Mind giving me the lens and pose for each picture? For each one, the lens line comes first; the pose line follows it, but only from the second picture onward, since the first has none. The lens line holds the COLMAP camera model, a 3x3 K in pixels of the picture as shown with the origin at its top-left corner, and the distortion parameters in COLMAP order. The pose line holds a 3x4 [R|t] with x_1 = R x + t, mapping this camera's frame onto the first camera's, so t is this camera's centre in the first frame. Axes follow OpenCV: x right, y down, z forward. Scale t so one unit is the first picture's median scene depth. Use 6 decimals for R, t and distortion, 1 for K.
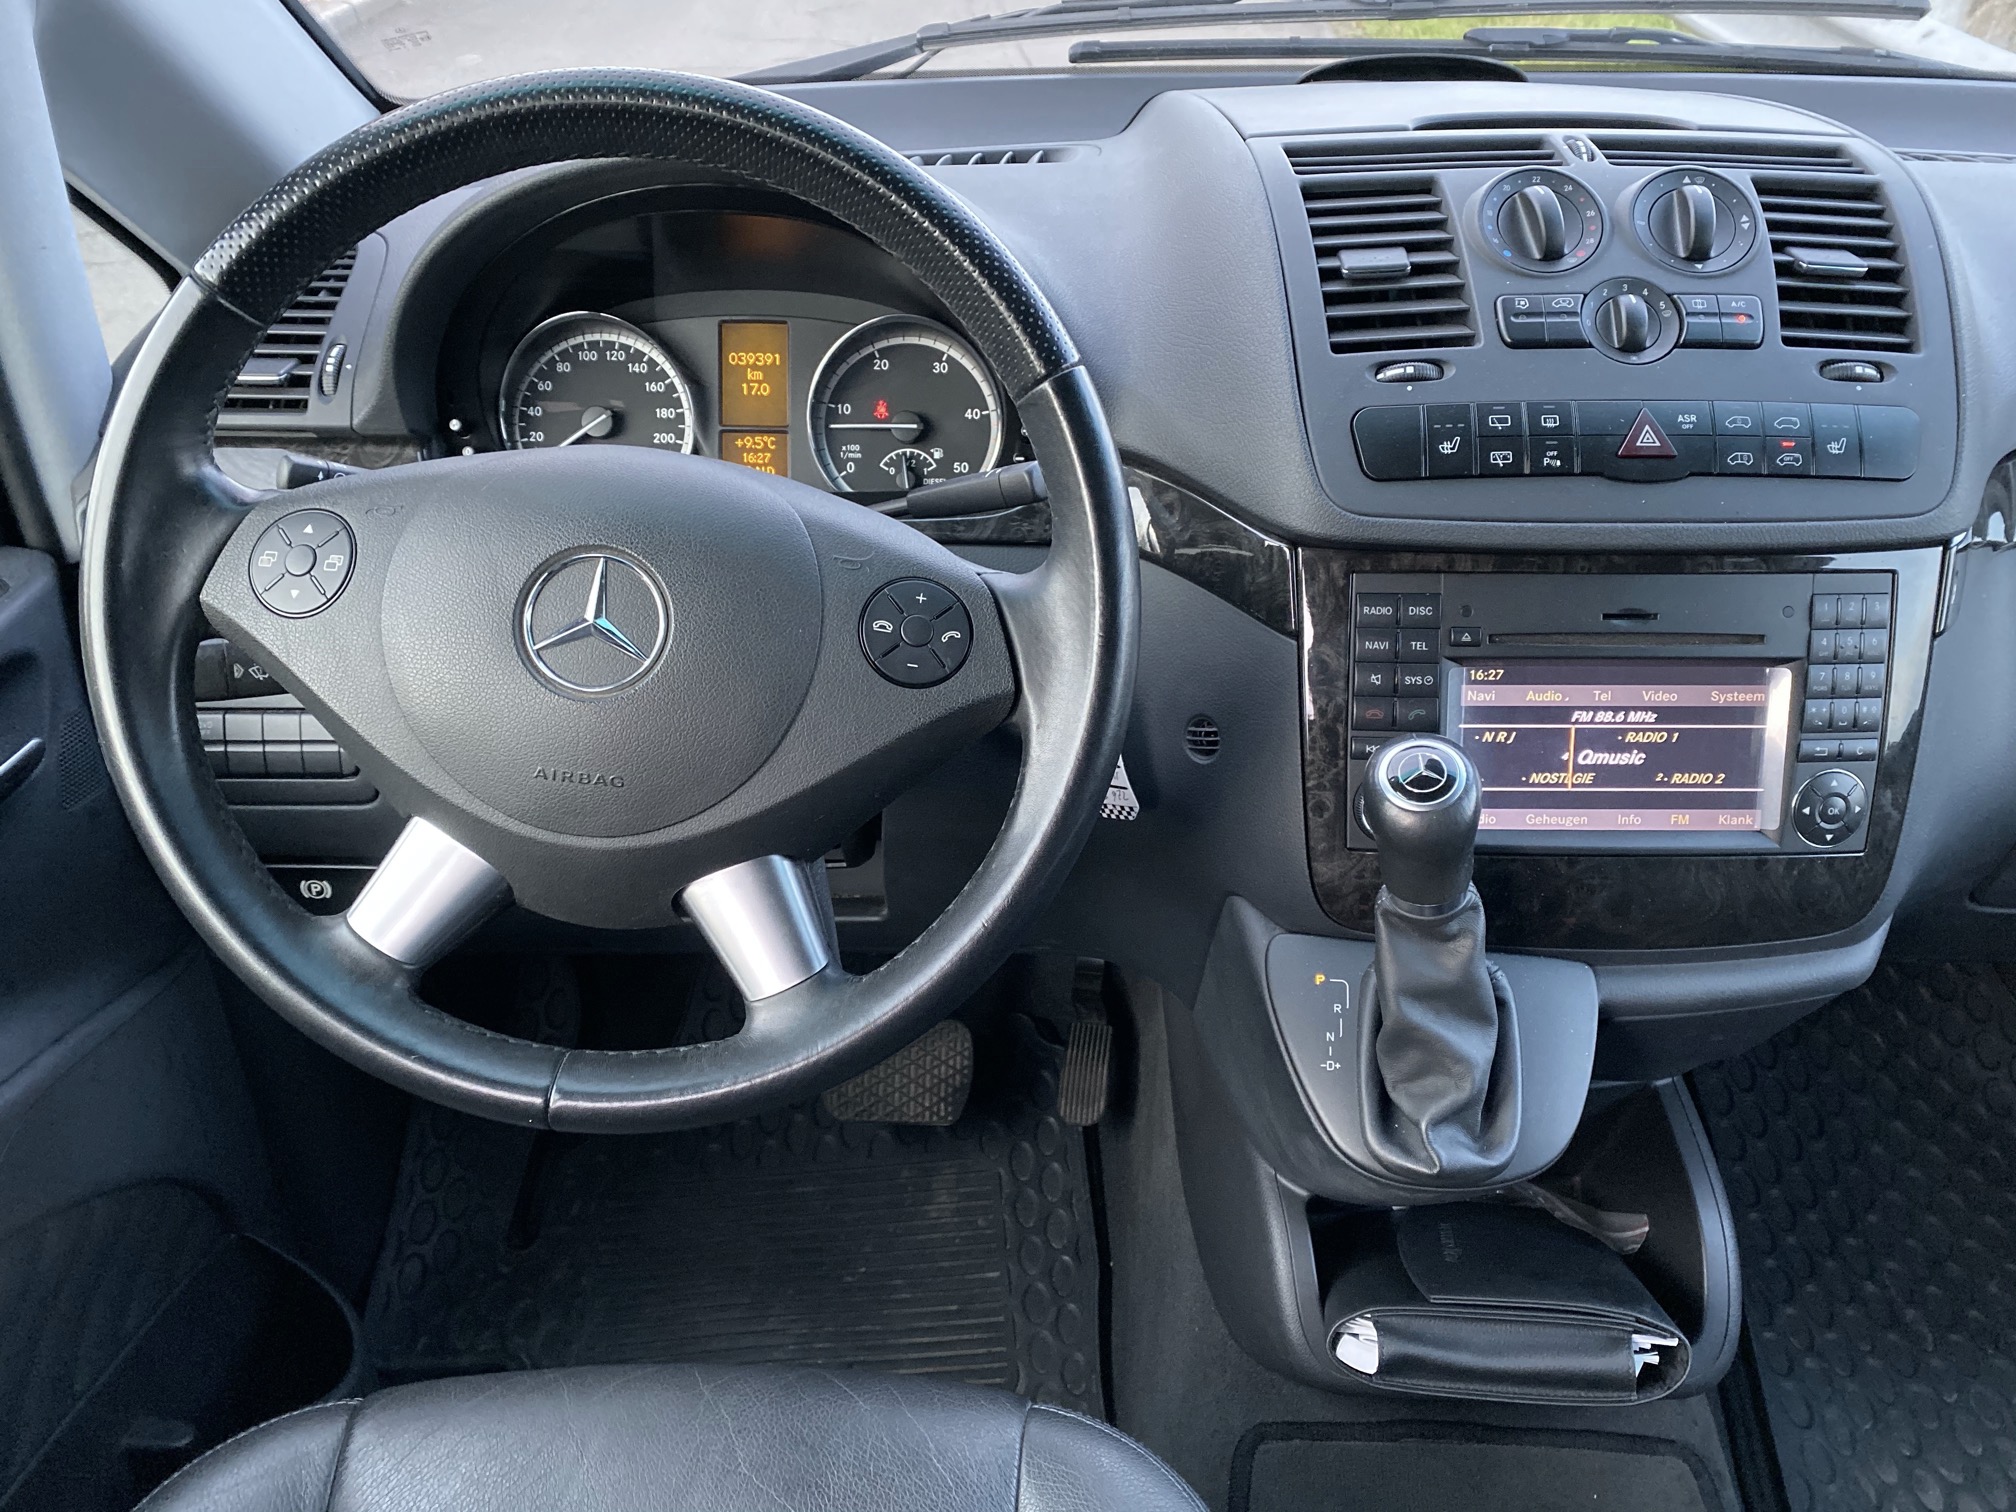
lens RADIAL K [[1520.3, 0, 997.6], [0, 1520.3, 769.6], [0, 0, 1]] dist [0.029224, -0.018658]
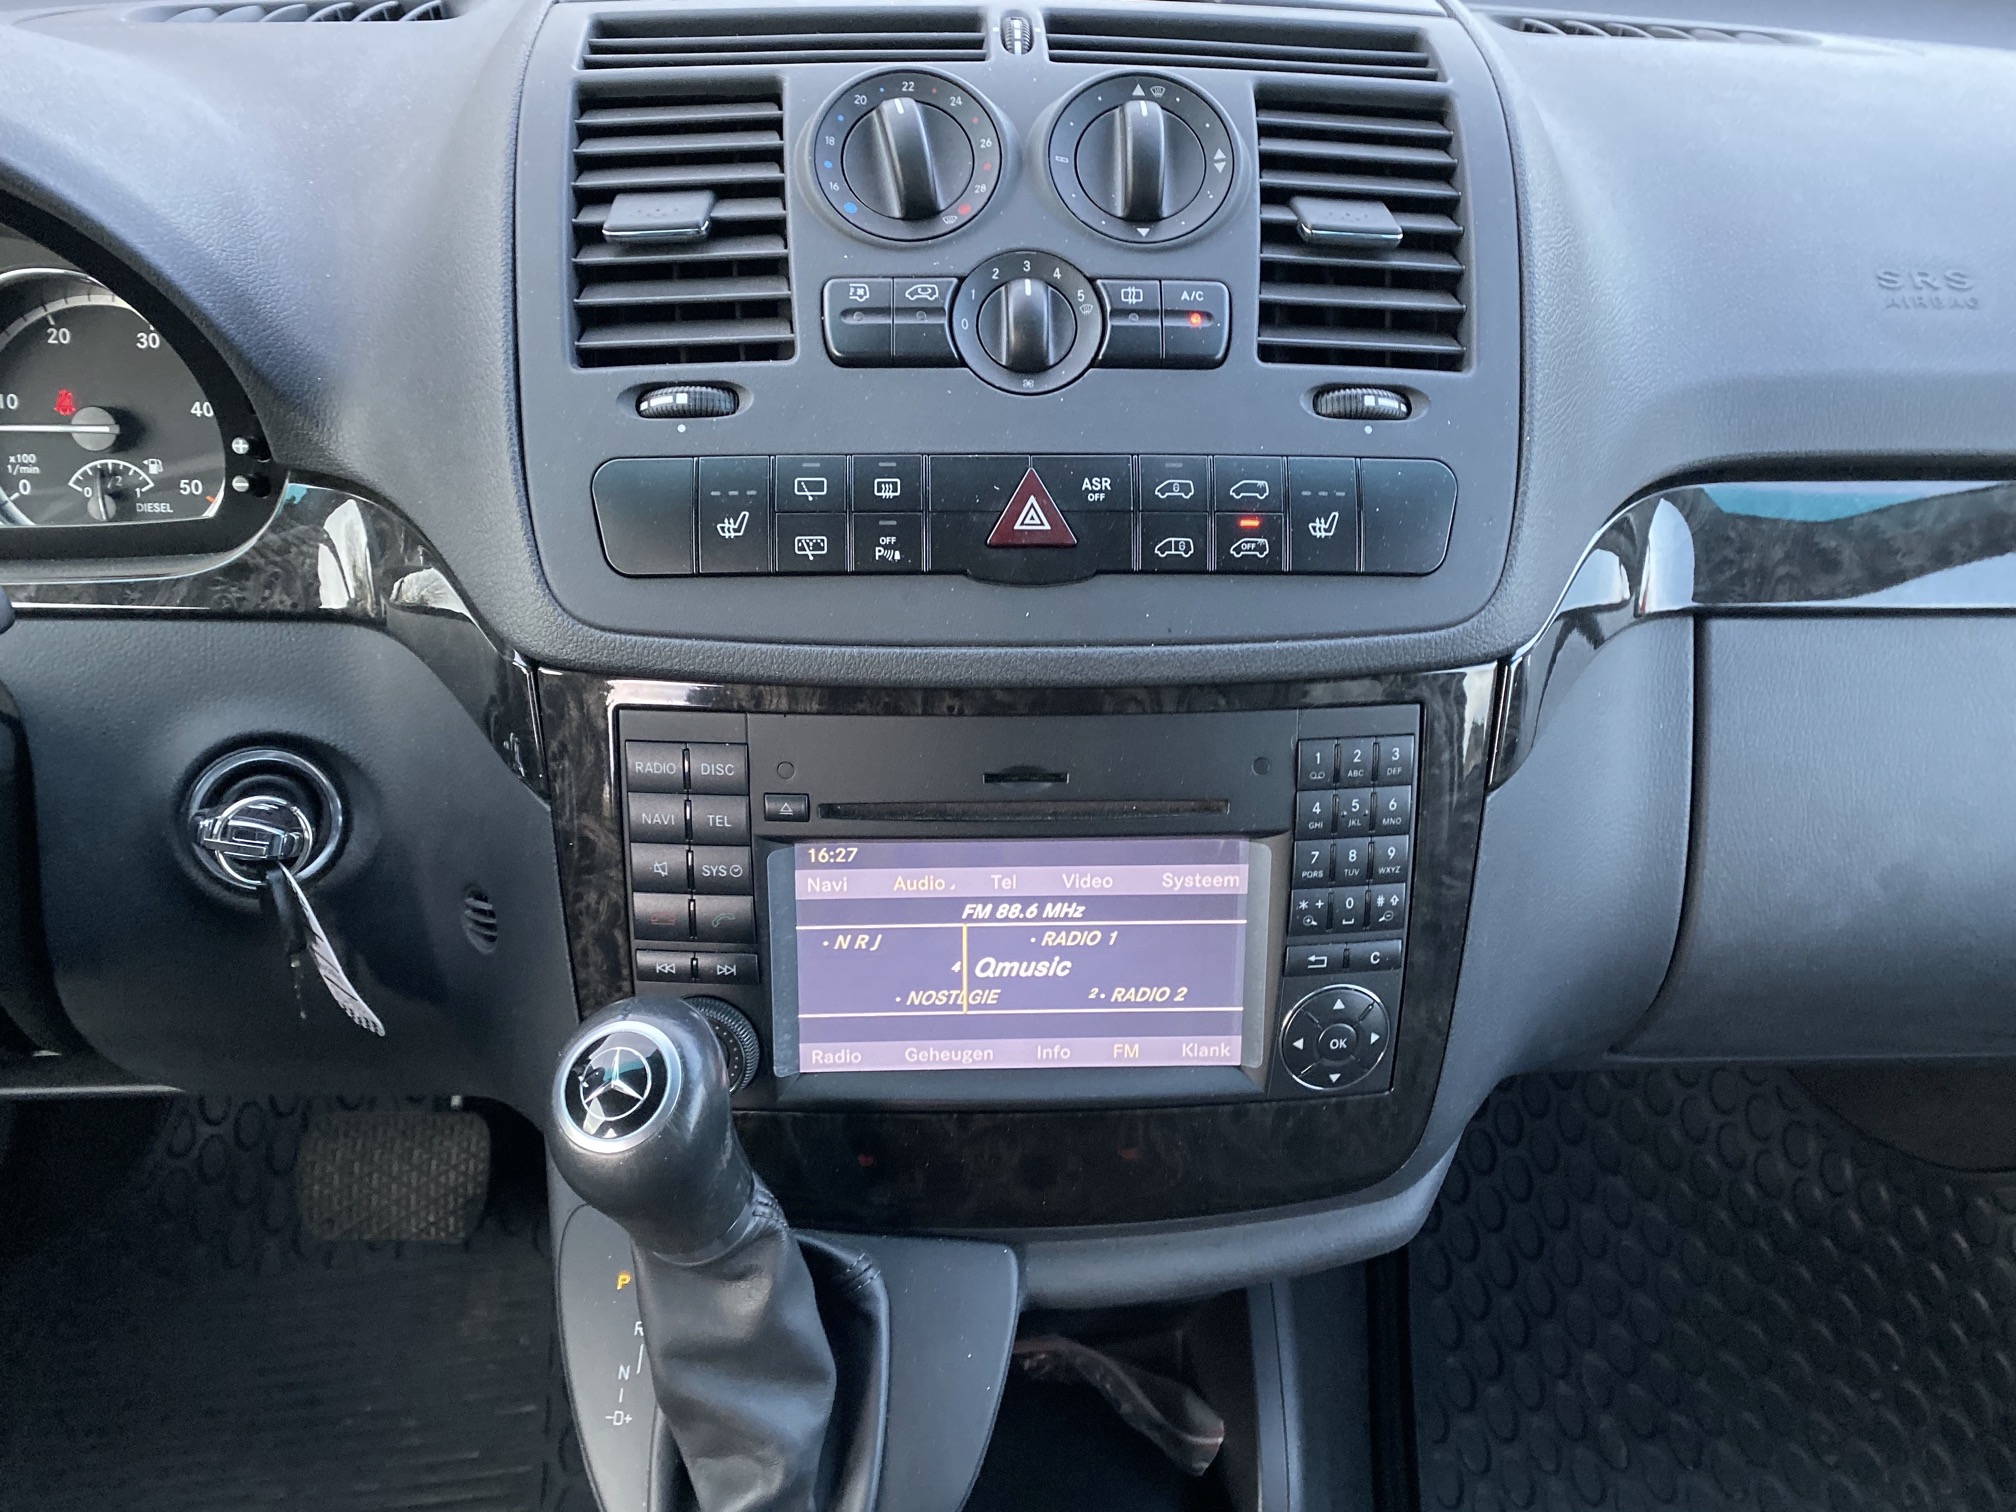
lens RADIAL K [[1520.3, 0, 1003.9], [0, 1520.3, 751.0], [0, 0, 1]] dist [0.029224, -0.018658]
pose [[0.998722, -0.012926, 0.048866, 0.361867], [0.007917, 0.994820, 0.101341, -0.174157], [-0.049923, -0.100825, 0.993651, 0.333640]]
